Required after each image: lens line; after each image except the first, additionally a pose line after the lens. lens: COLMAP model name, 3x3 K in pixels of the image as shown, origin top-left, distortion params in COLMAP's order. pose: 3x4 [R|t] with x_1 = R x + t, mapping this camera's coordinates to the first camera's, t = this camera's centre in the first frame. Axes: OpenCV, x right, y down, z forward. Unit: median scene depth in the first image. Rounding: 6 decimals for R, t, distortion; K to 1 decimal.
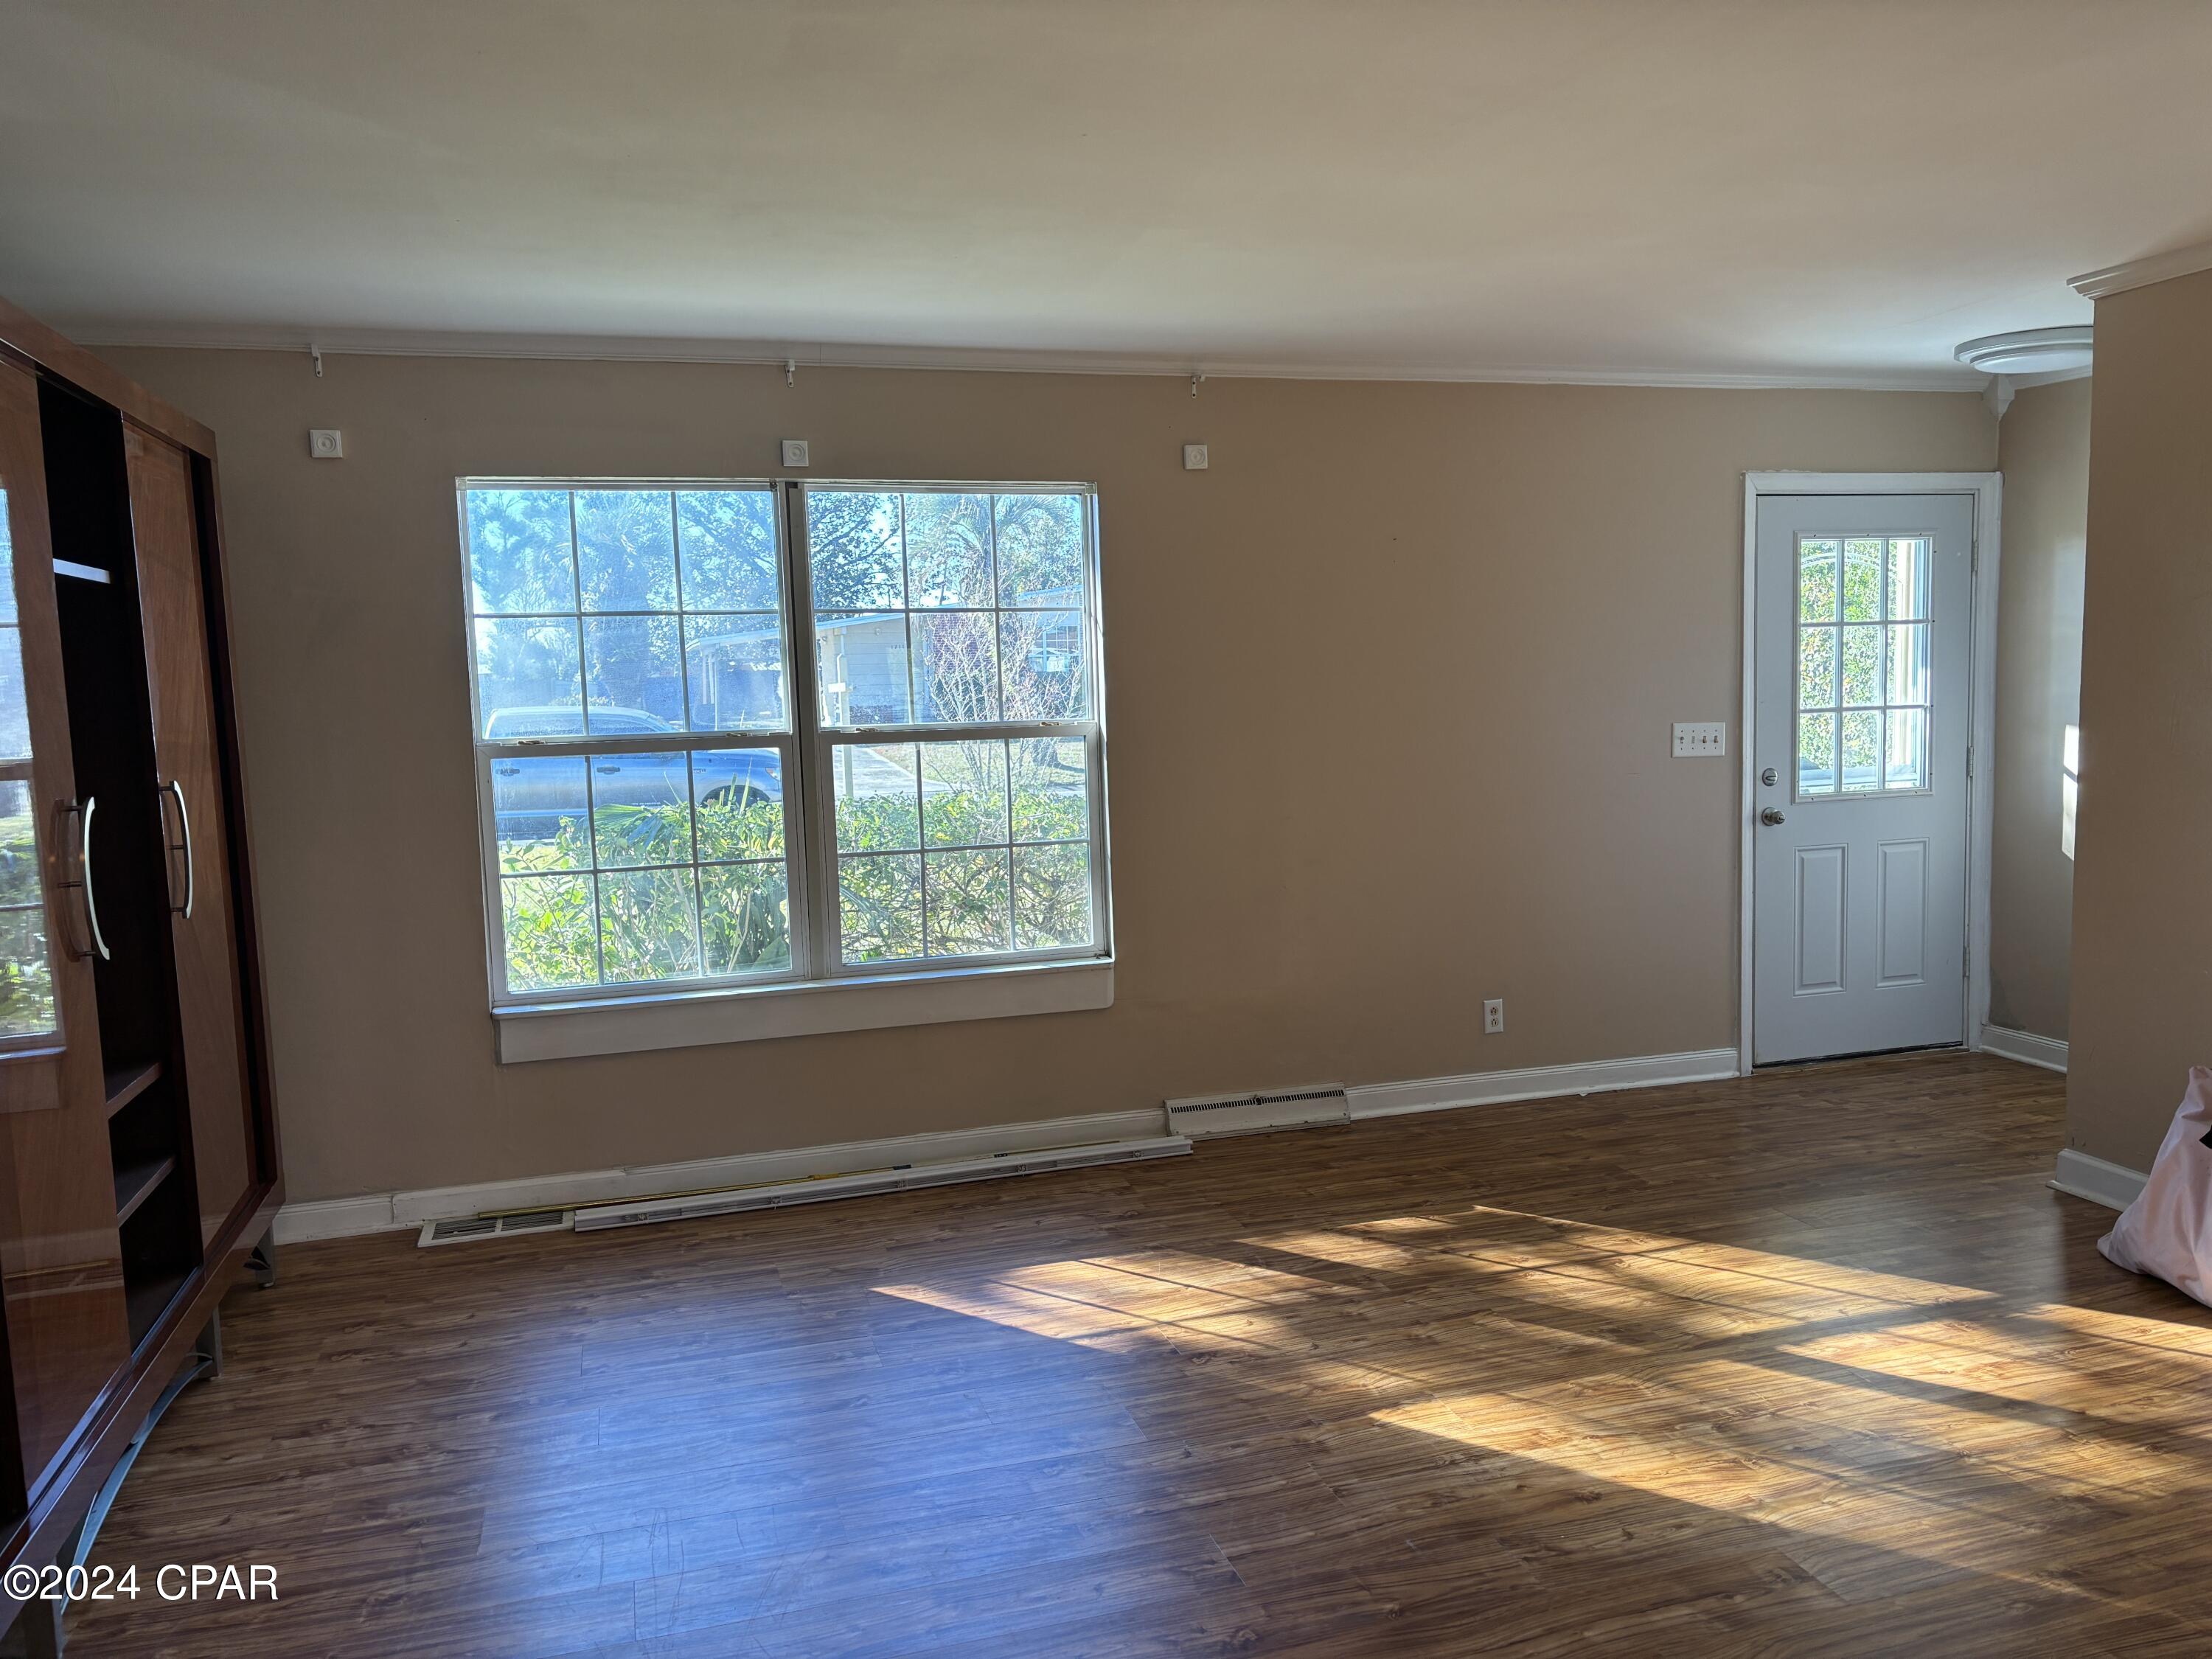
lens RADIAL K [[1672.0, 0, 1098.9], [0, 1672.0, 822.8], [0, 0, 1]] dist [0.041797, -0.034671]
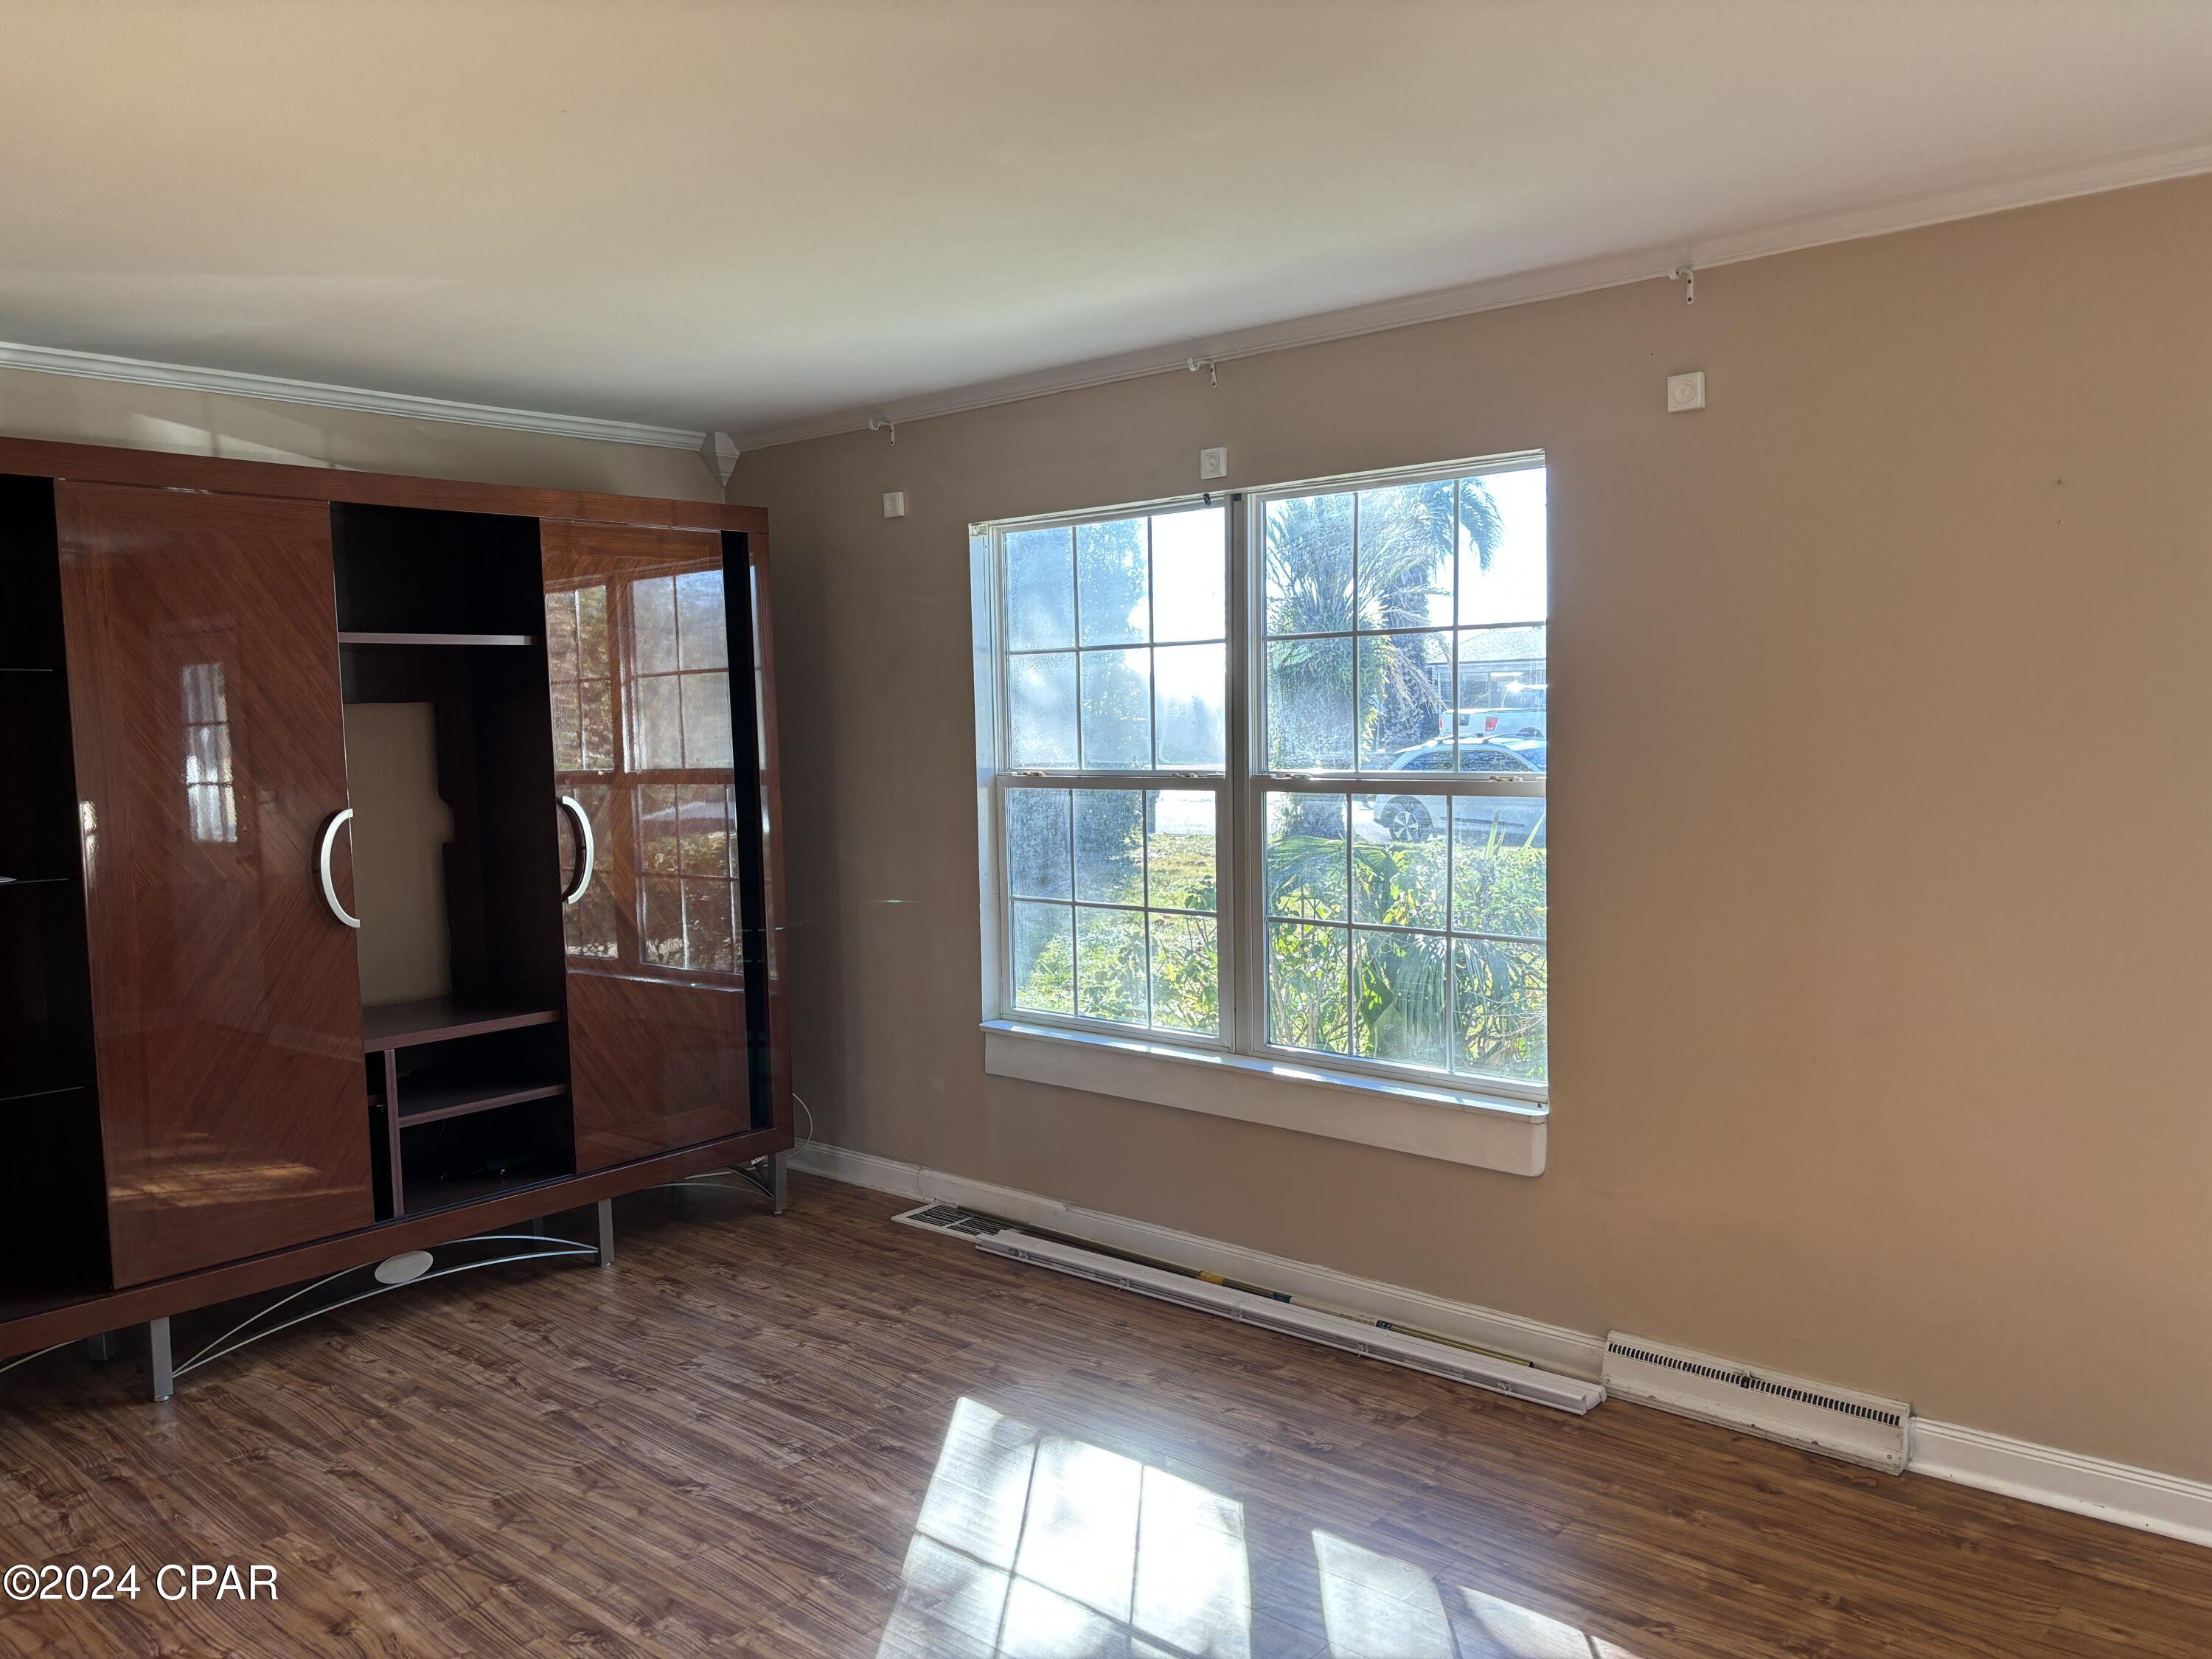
lens RADIAL K [[1672.0, 0, 1094.2], [0, 1672.0, 840.0], [0, 0, 1]] dist [0.041797, -0.034671]
pose [[0.522709, 0.088243, -0.847932, 0.549770], [-0.063657, 0.995892, 0.064399, -0.074994], [0.850131, 0.020315, 0.526179, 0.485284]]
